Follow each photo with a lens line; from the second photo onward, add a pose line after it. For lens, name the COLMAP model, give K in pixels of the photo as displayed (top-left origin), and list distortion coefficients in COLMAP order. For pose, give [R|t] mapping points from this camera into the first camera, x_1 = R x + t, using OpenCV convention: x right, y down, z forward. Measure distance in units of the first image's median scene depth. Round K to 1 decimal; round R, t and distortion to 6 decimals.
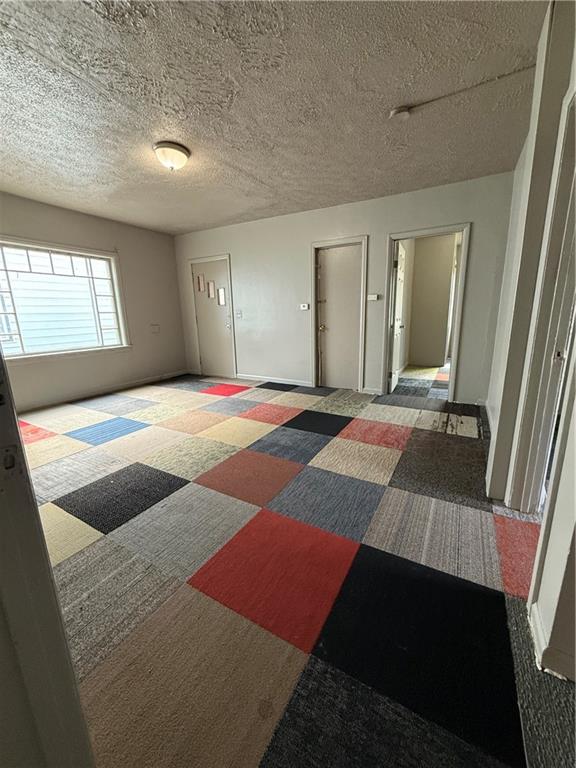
lens RADIAL K [[305.3, 0, 286.7], [0, 305.3, 381.6], [0, 0, 1]] dist [-0.000040, 0.000418]
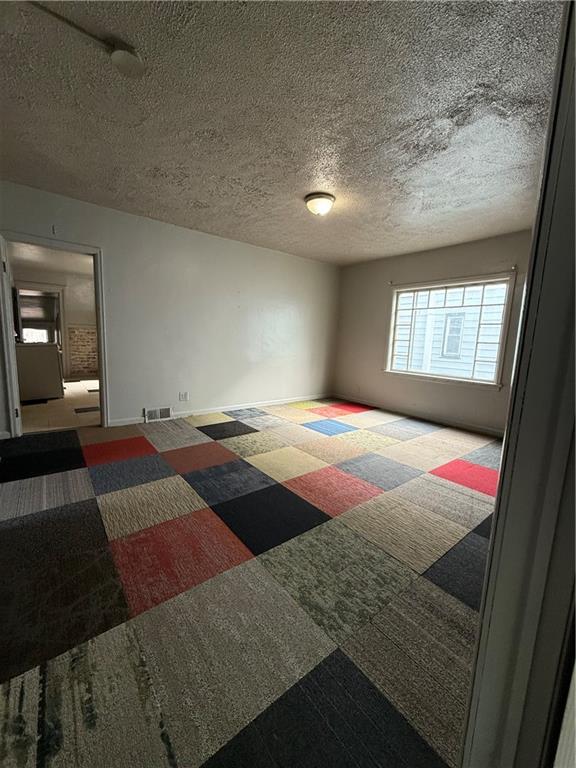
lens RADIAL K [[305.3, 0, 286.7], [0, 305.3, 379.3], [0, 0, 1]] dist [-0.000040, 0.000418]
pose [[-0.378826, 0.129328, -0.916387, 0.694119], [-0.231868, 0.945343, 0.229267, -0.307544], [0.895951, 0.299333, -0.328134, 1.267498]]
